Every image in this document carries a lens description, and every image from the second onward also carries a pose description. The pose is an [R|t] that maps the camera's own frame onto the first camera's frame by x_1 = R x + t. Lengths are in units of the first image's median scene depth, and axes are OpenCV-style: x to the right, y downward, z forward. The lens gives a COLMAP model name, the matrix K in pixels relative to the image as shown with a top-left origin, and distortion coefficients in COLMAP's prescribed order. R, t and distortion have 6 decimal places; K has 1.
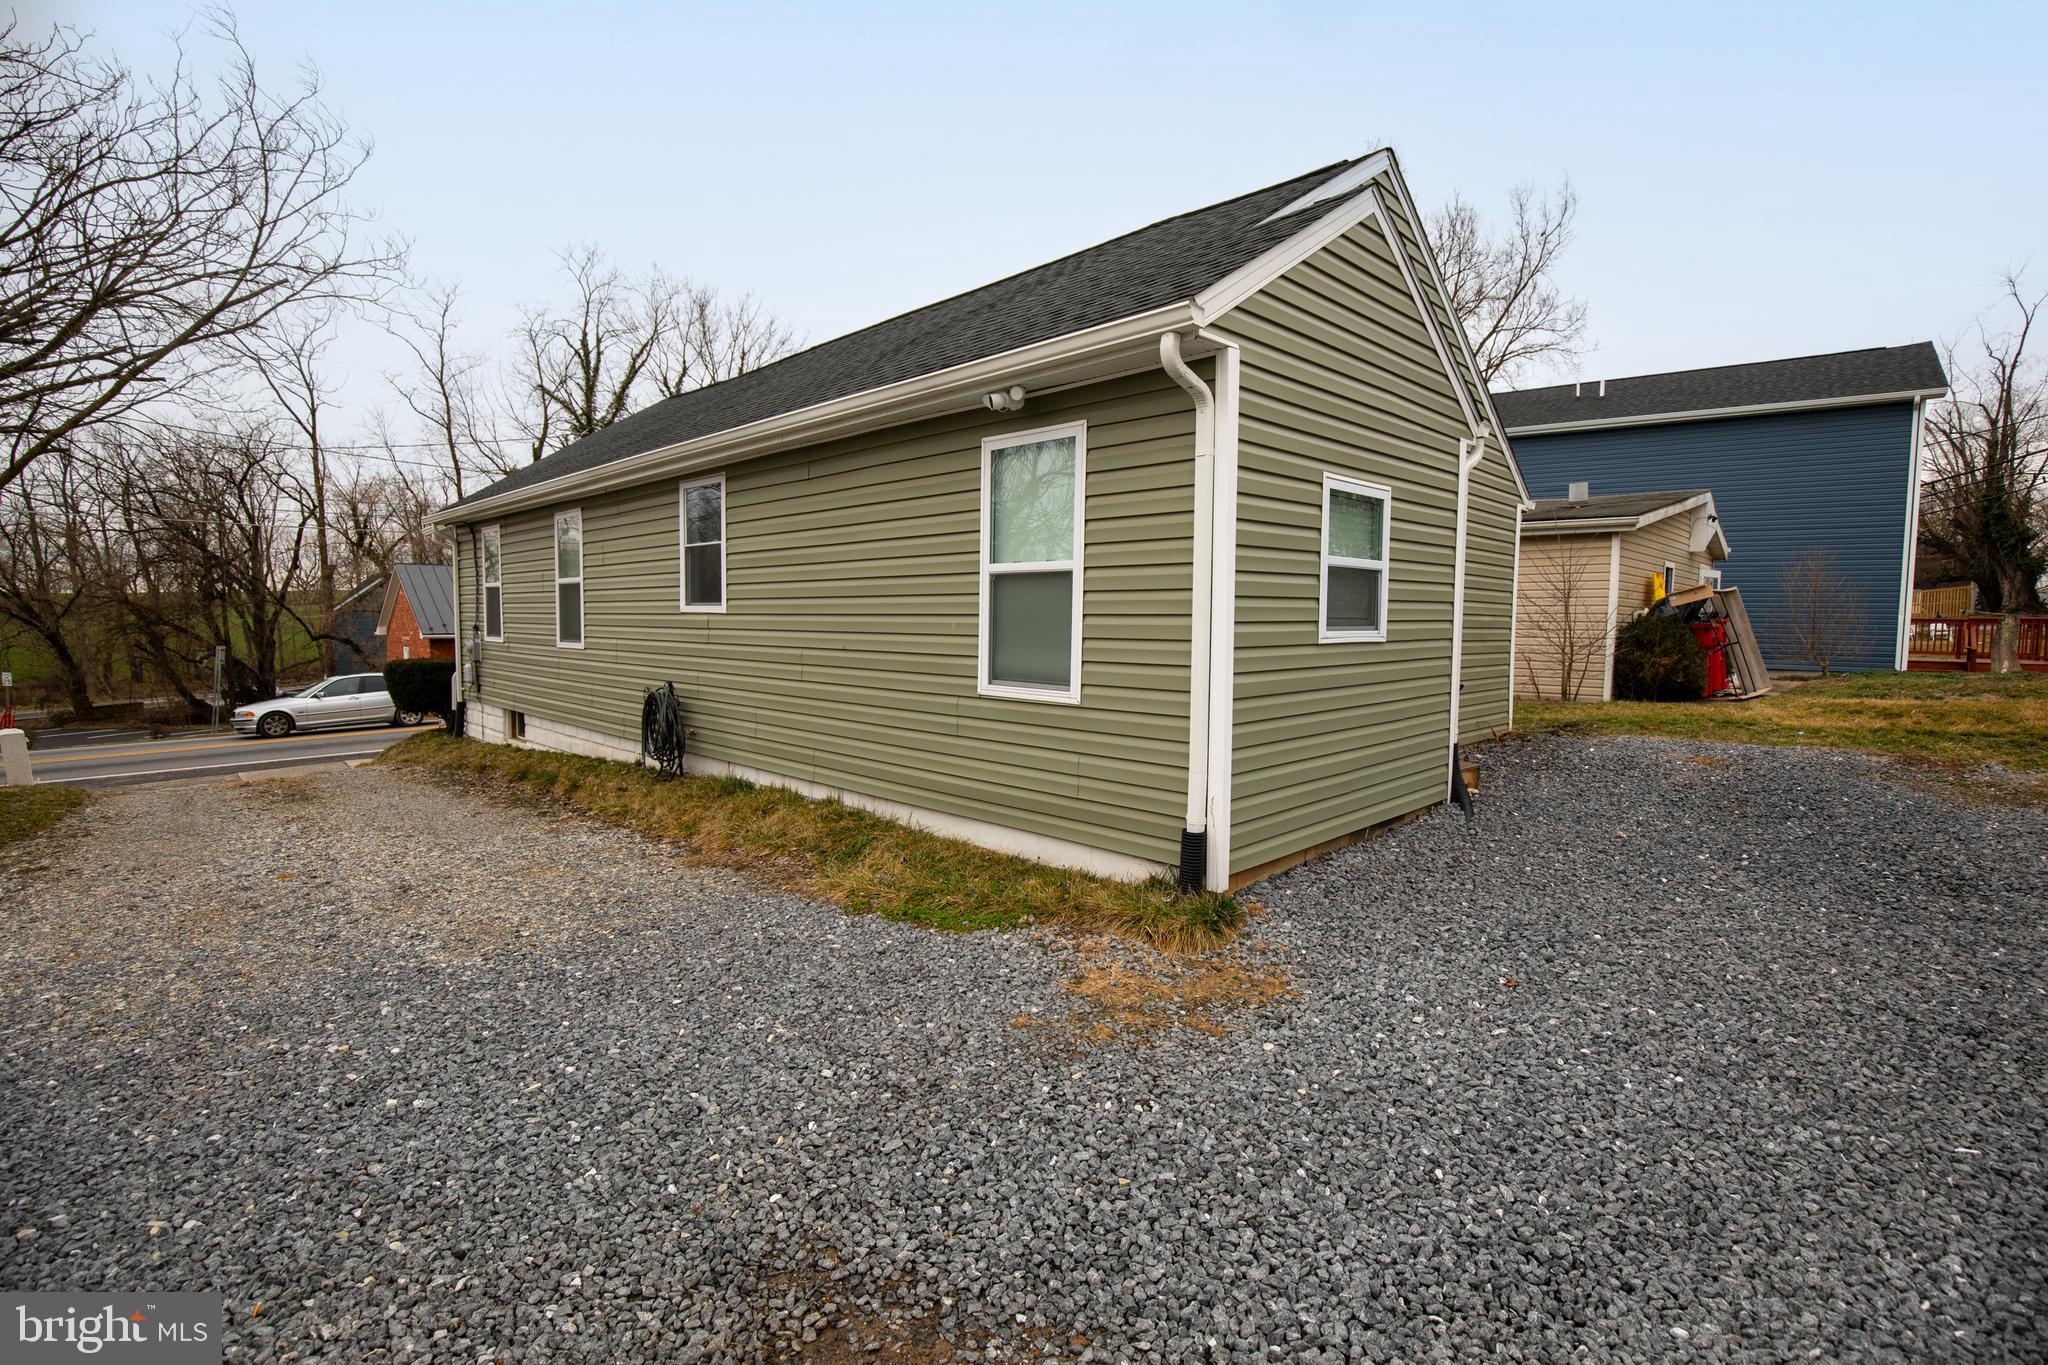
lens RADIAL K [[941.1, 0, 1039.5], [0, 941.1, 679.1], [0, 0, 1]] dist [-0.026261, 0.001731]
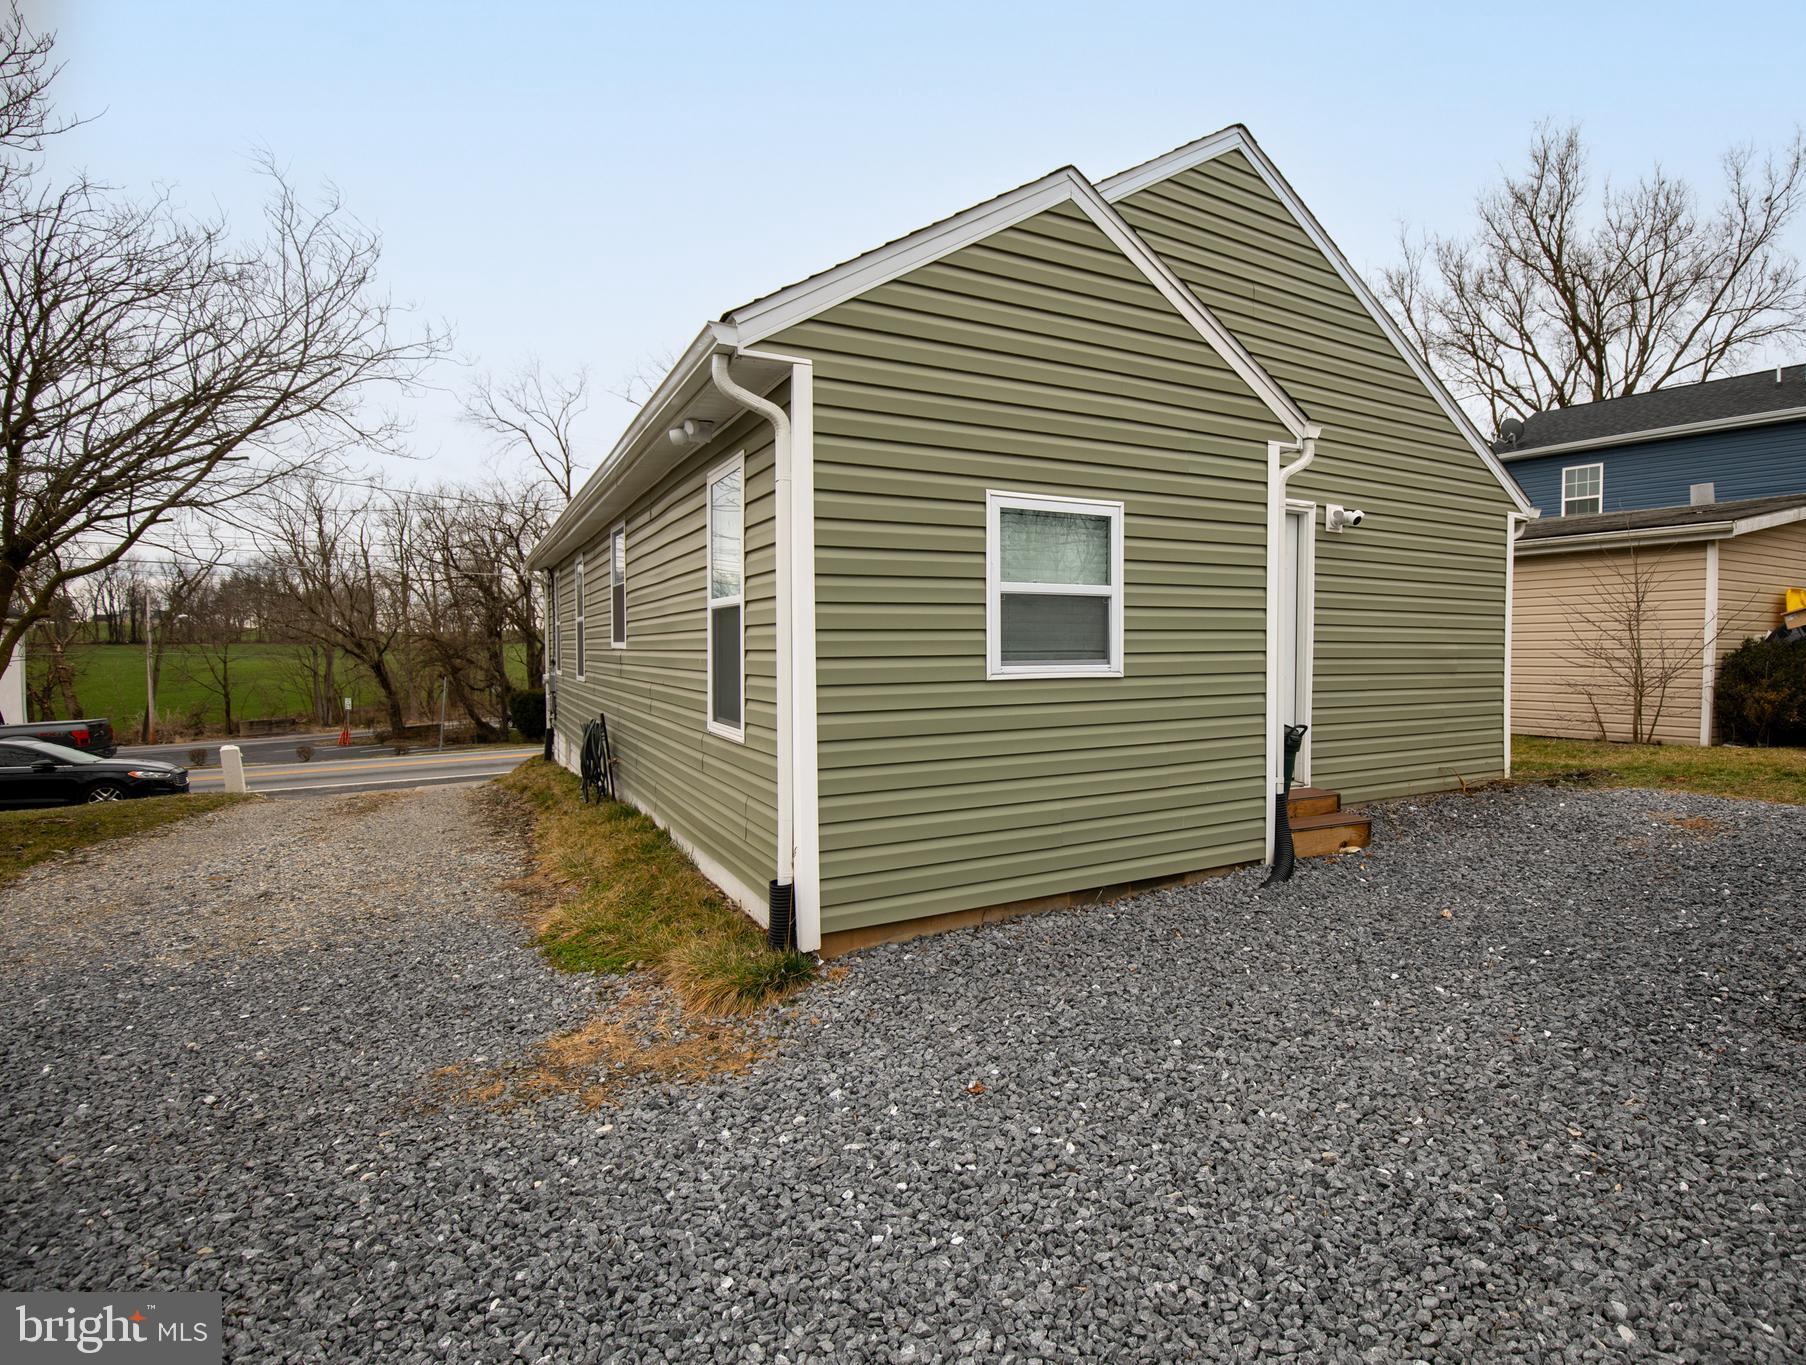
lens RADIAL K [[939.9, 0, 903.0], [0, 939.9, 682.5], [0, 0, 1]] dist [-0.028019, 0.000893]
pose [[0.968977, -0.000368, -0.247150, 0.420775], [-0.007072, 0.999548, -0.029216, -0.008031], [0.247049, 0.030058, 0.968537, 0.105940]]
